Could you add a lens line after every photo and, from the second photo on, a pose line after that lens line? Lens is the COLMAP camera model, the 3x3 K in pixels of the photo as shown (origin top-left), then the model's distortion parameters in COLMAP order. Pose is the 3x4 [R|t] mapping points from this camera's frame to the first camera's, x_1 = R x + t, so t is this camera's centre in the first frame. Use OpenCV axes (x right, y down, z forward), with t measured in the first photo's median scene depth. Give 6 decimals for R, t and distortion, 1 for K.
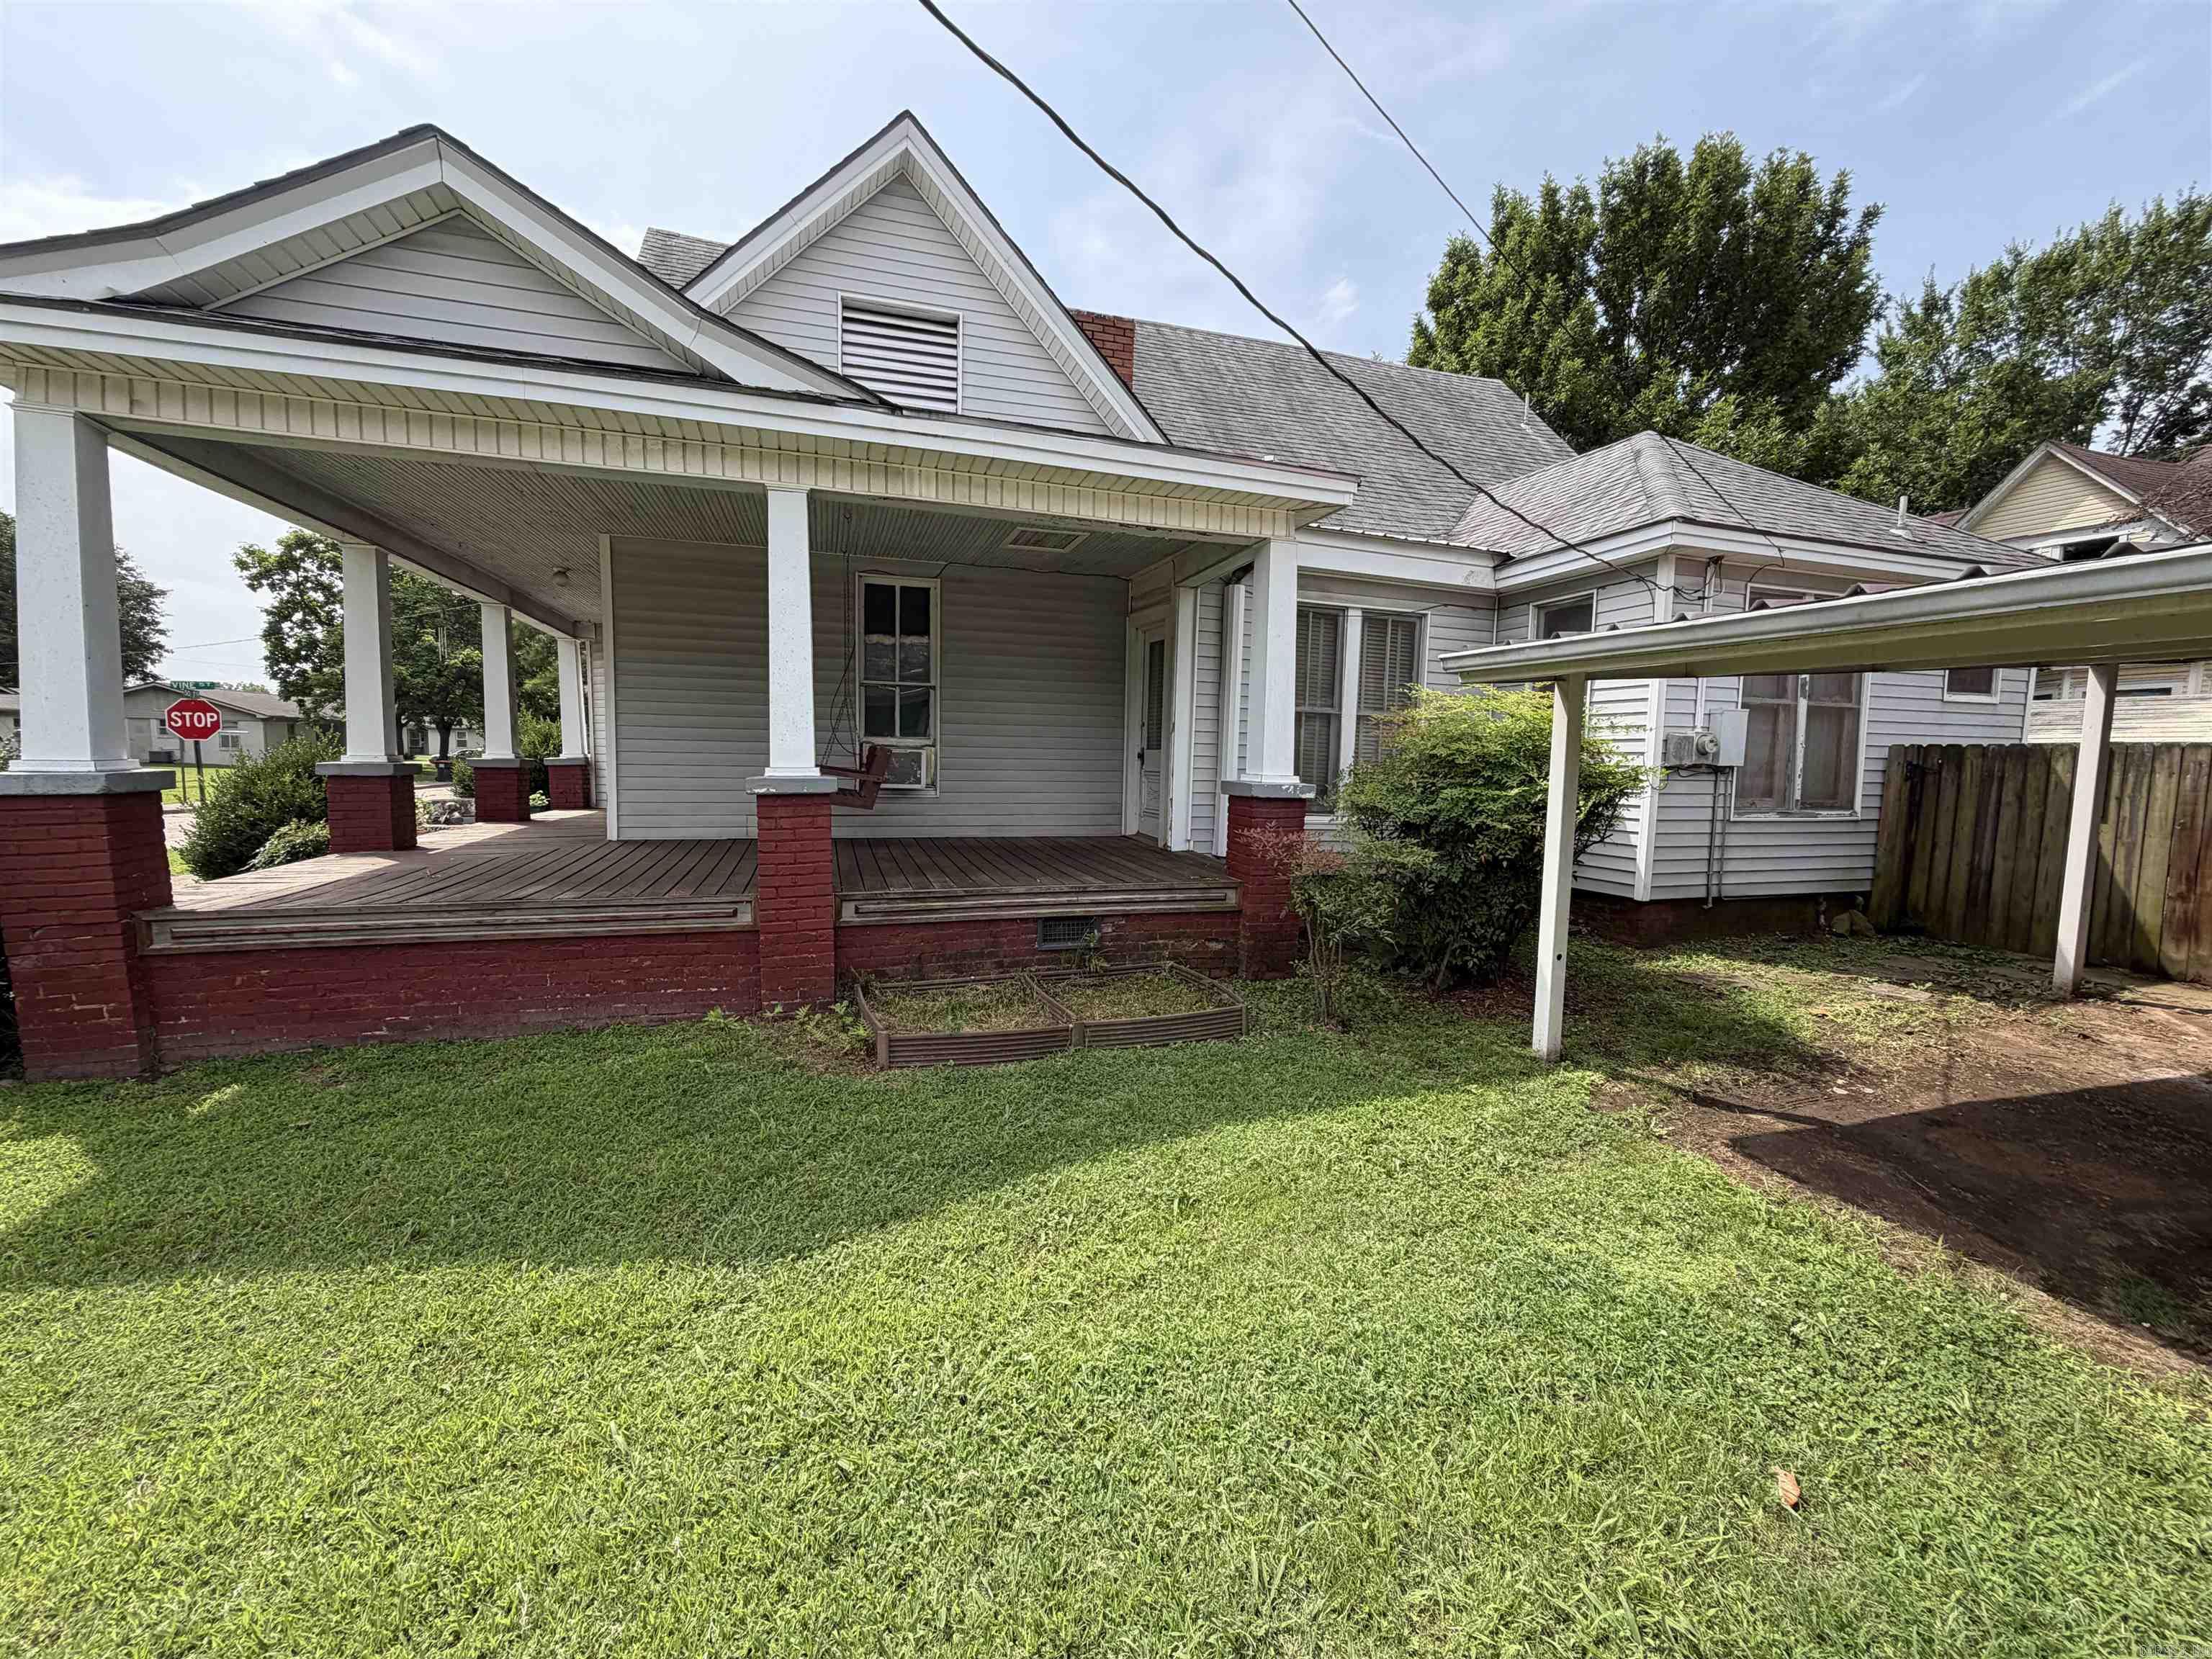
lens RADIAL K [[878.3, 0, 1102.7], [0, 878.3, 823.6], [0, 0, 1]] dist [0.000713, 0.000177]
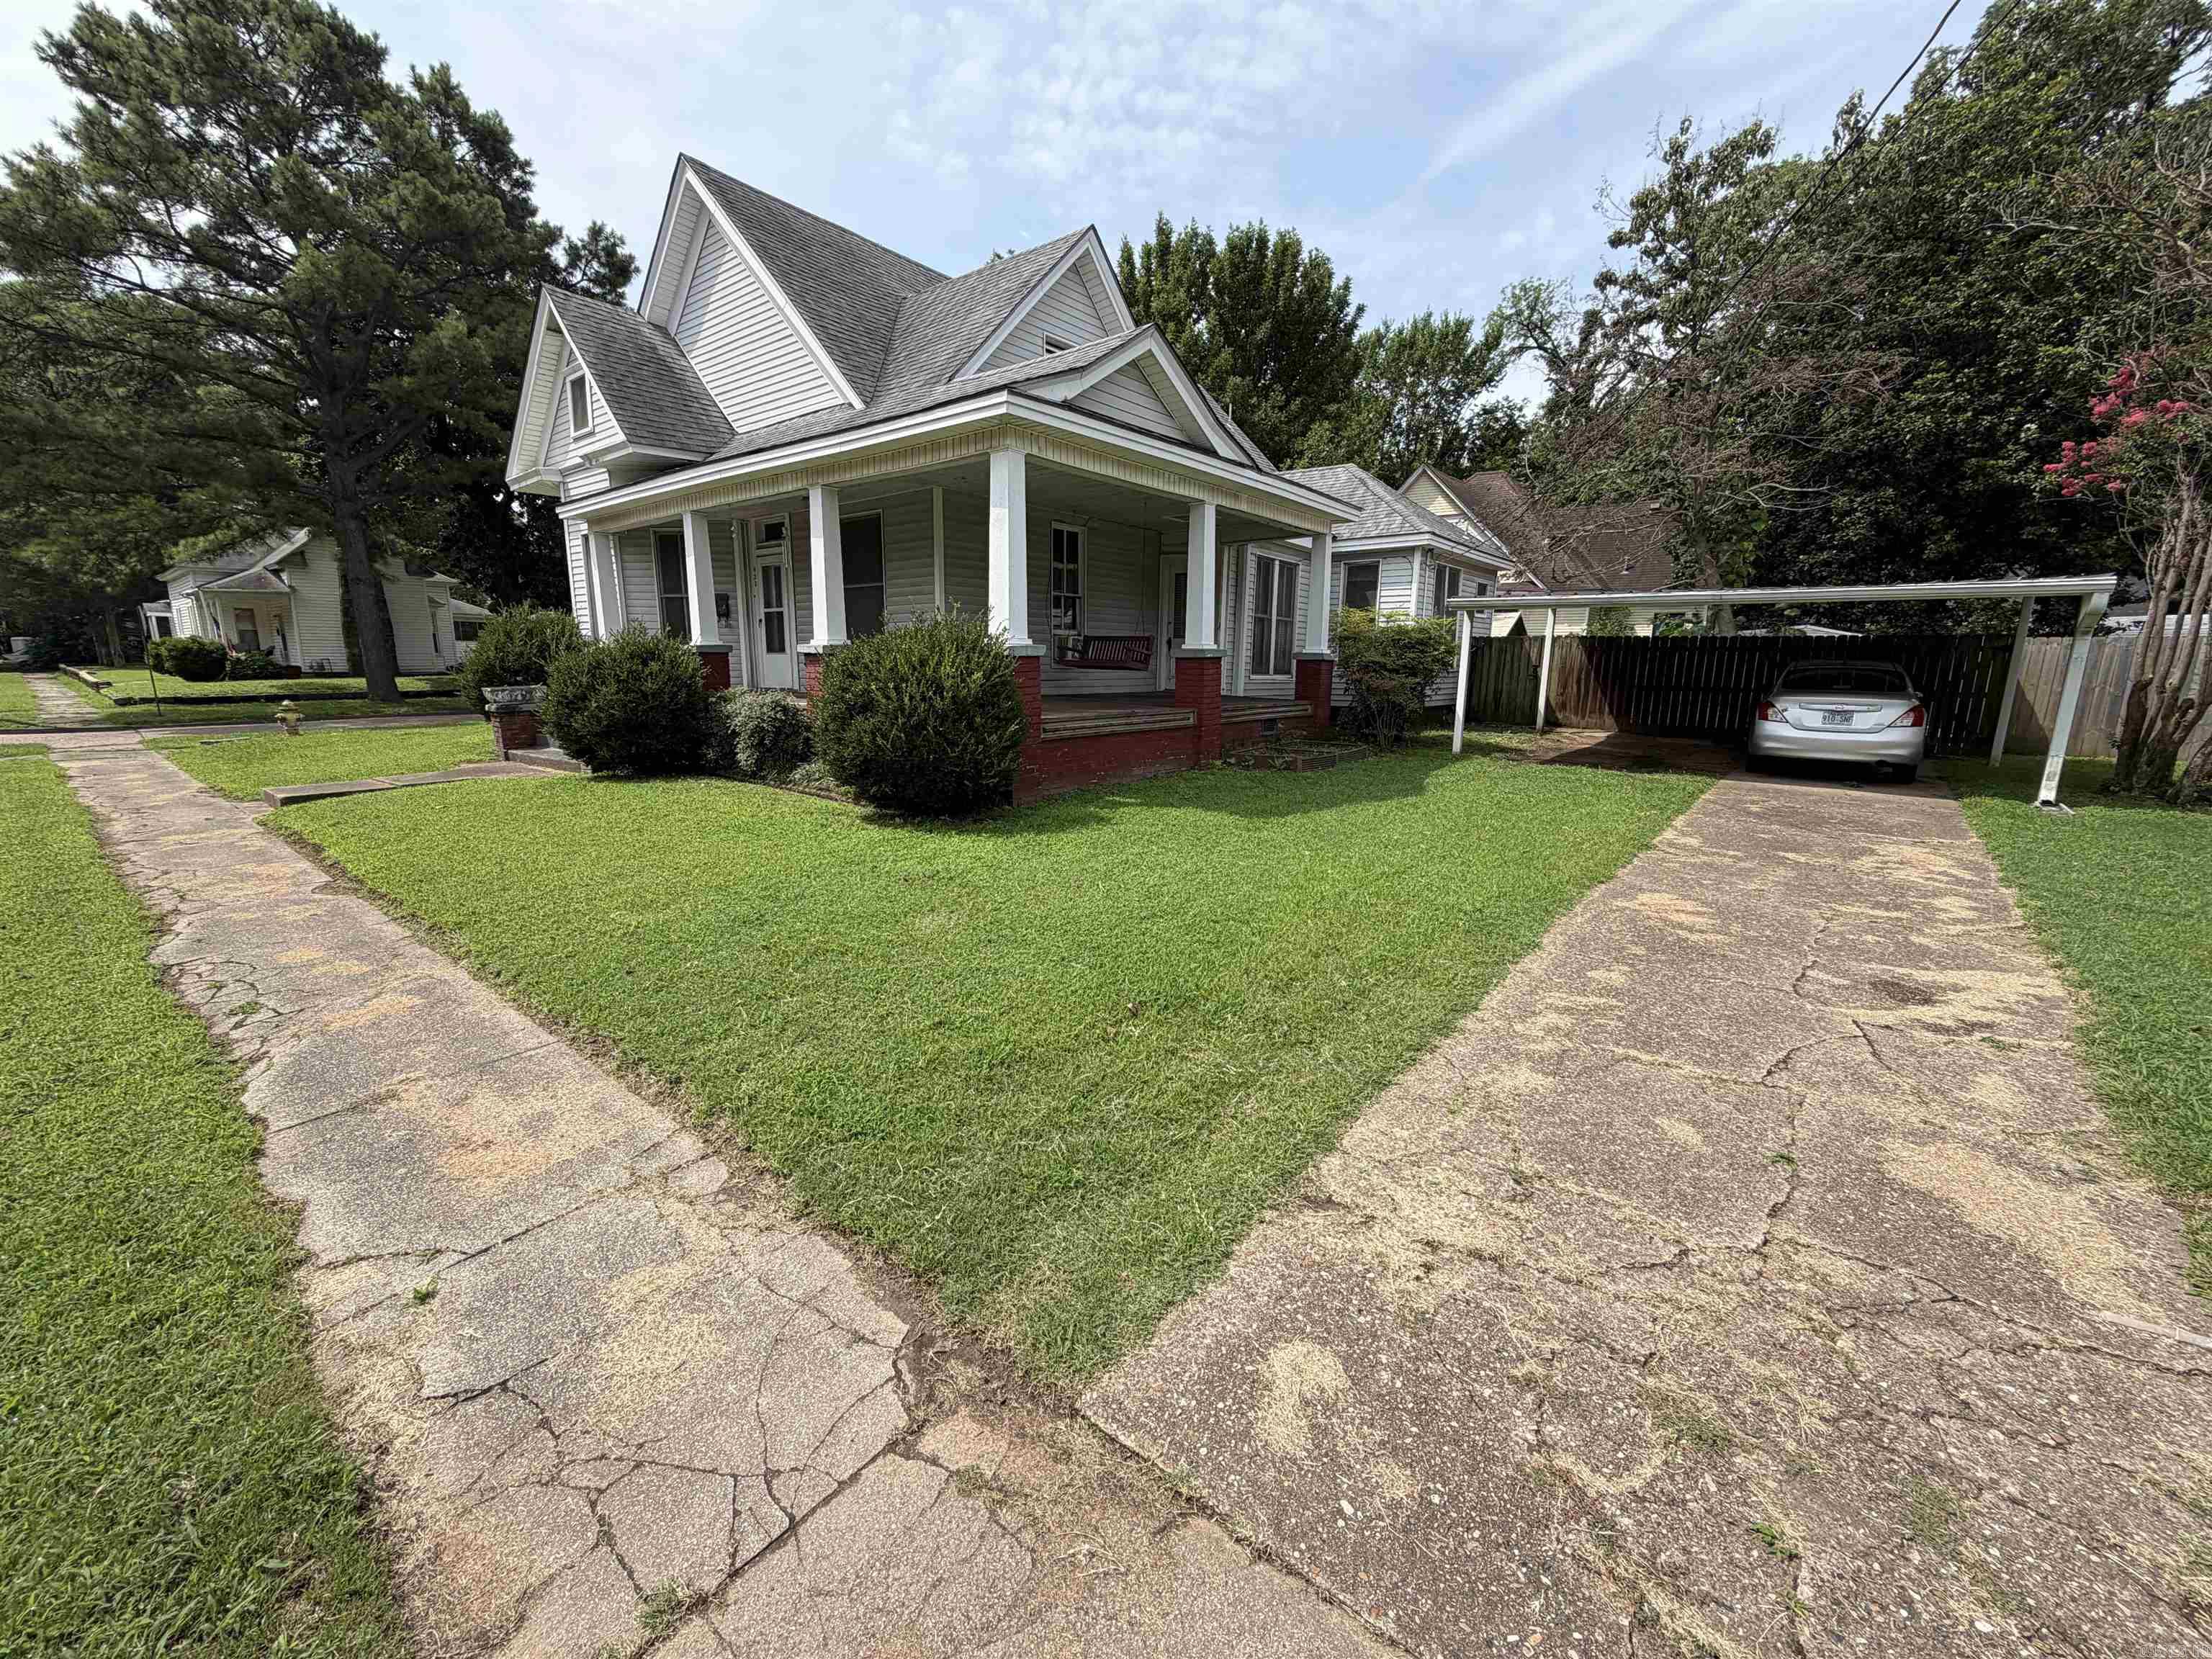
lens RADIAL K [[878.3, 0, 1102.7], [0, 878.3, 823.6], [0, 0, 1]] dist [0.000713, 0.000177]
pose [[0.835902, -0.110856, 0.537568, -1.136594], [0.048562, 0.990488, 0.128743, 0.048599], [-0.546726, -0.081511, 0.833335, -0.396156]]
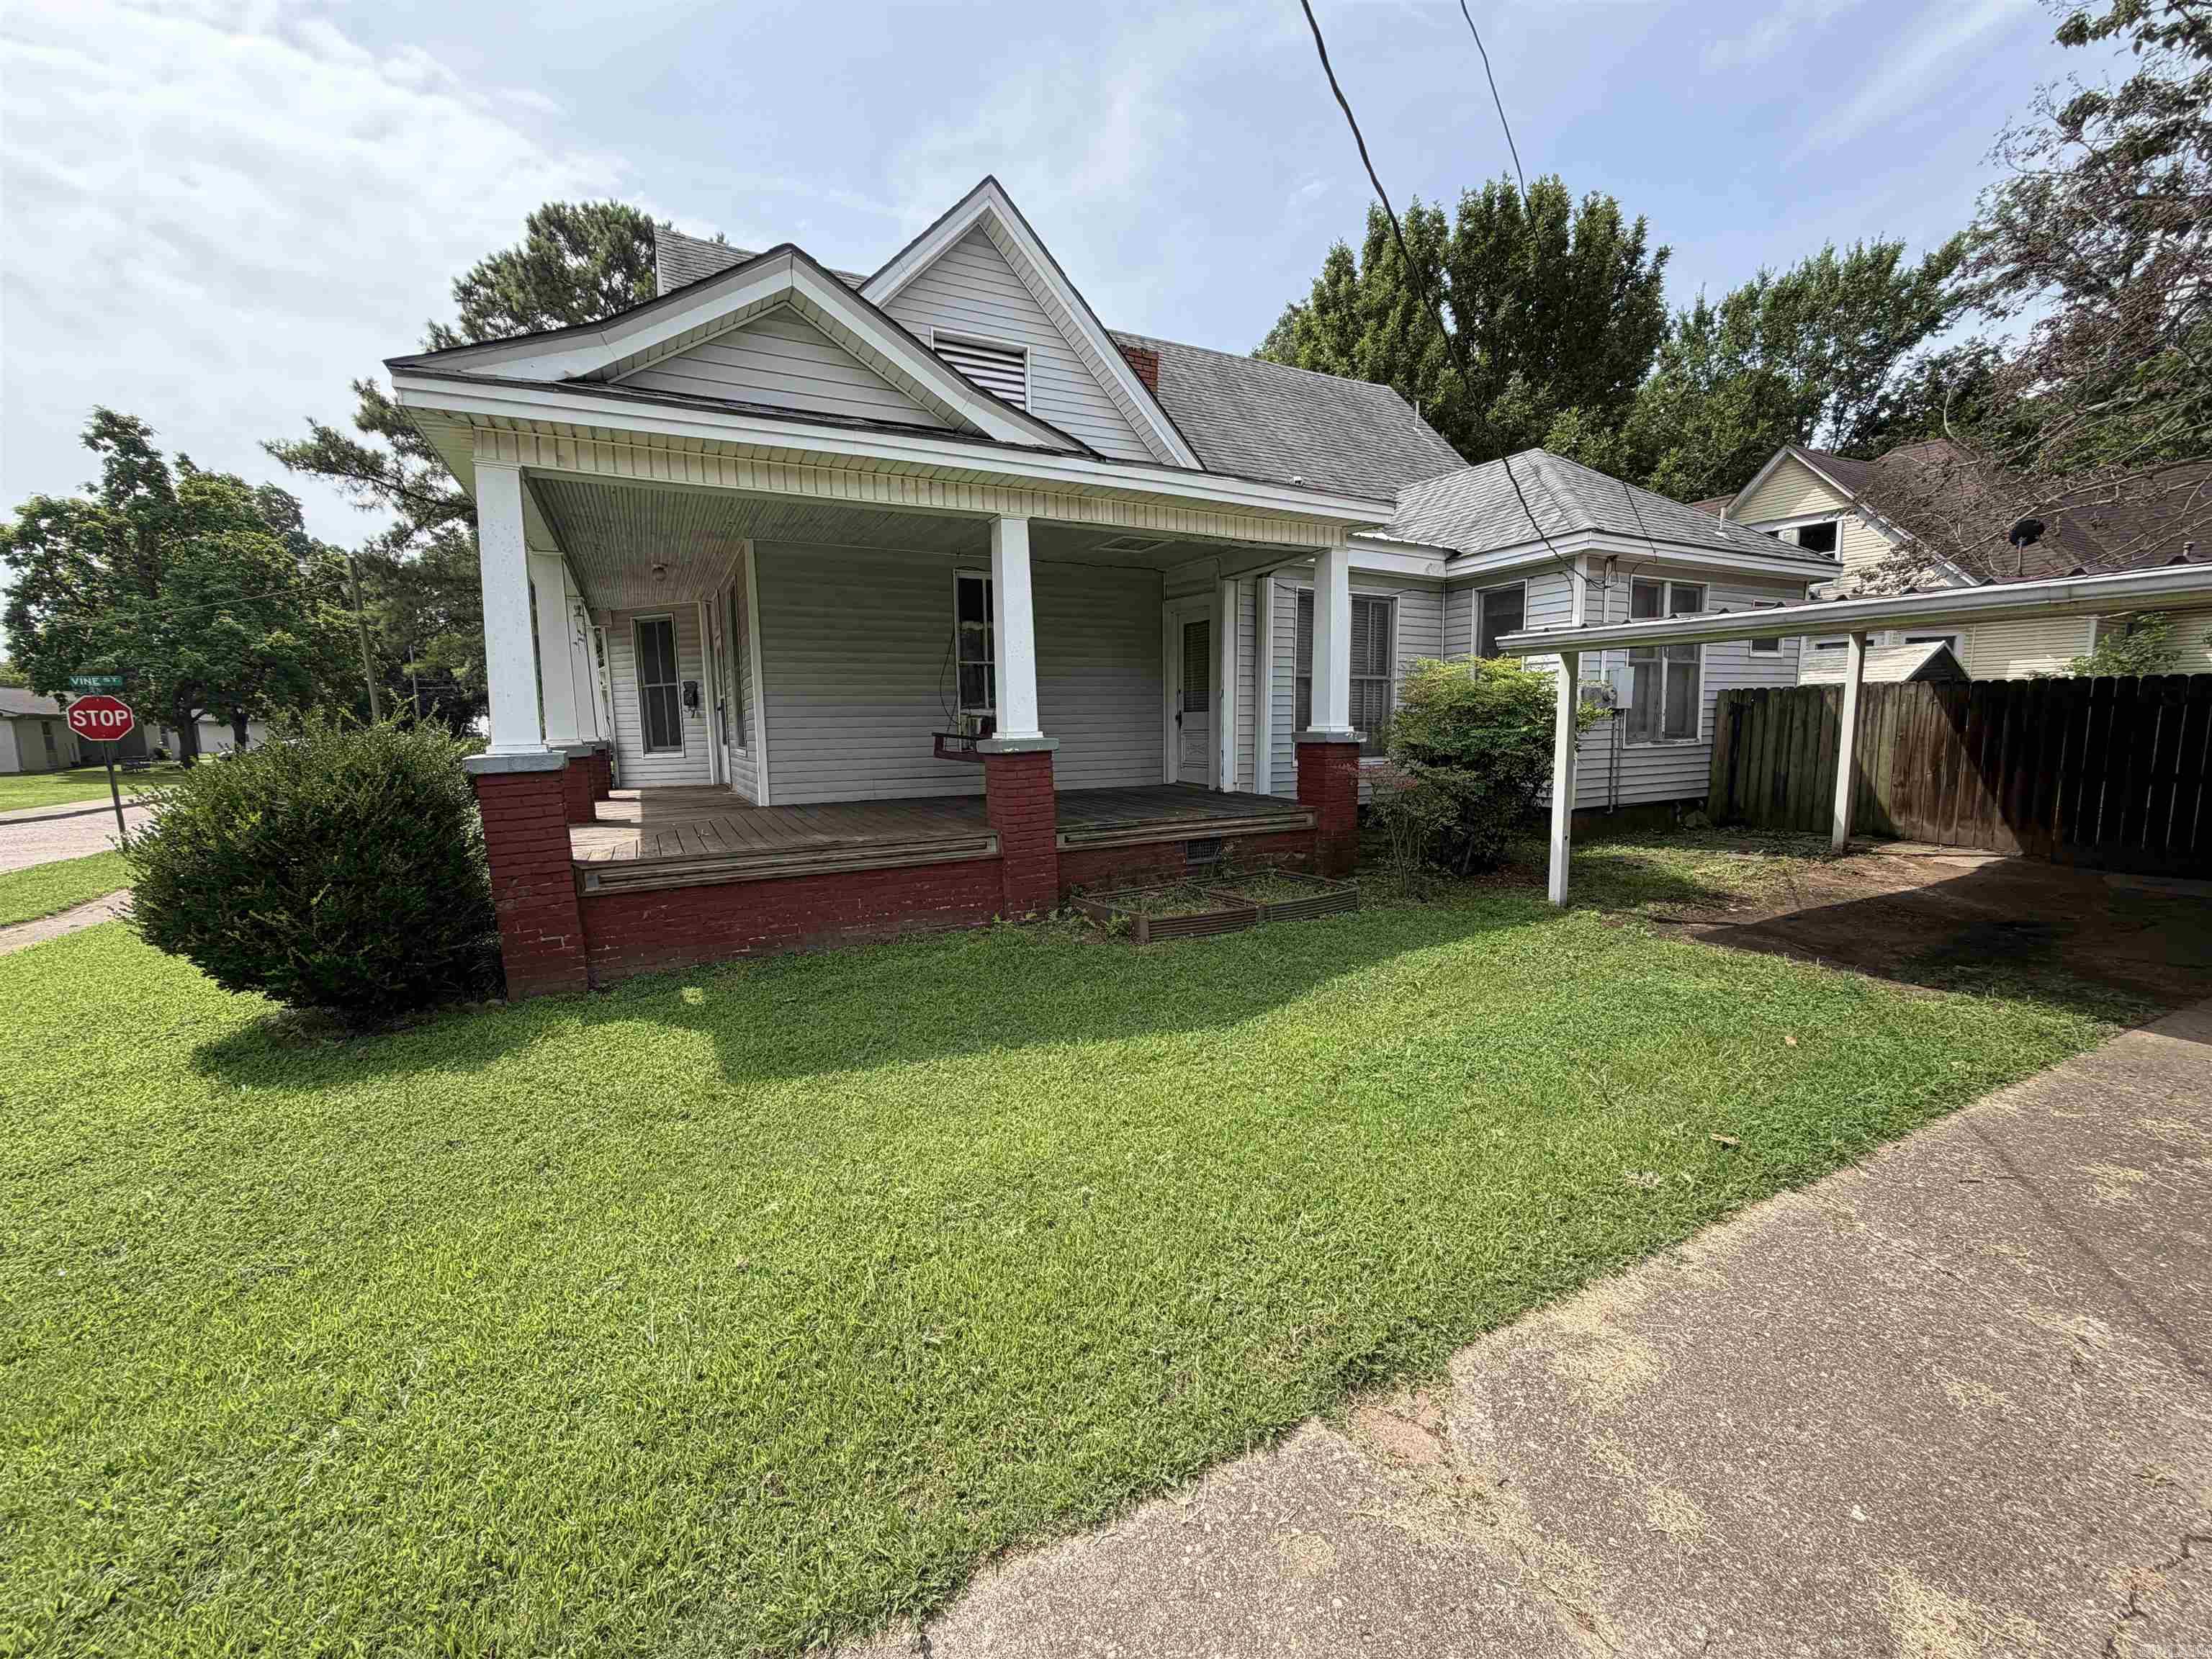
lens RADIAL K [[878.3, 0, 1102.7], [0, 878.3, 823.6], [0, 0, 1]] dist [0.000713, 0.000177]
pose [[0.984164, -0.055876, 0.168223, -0.311602], [0.049695, 0.997933, 0.040736, 0.016648], [-0.170151, -0.031731, 0.984907, -0.209346]]
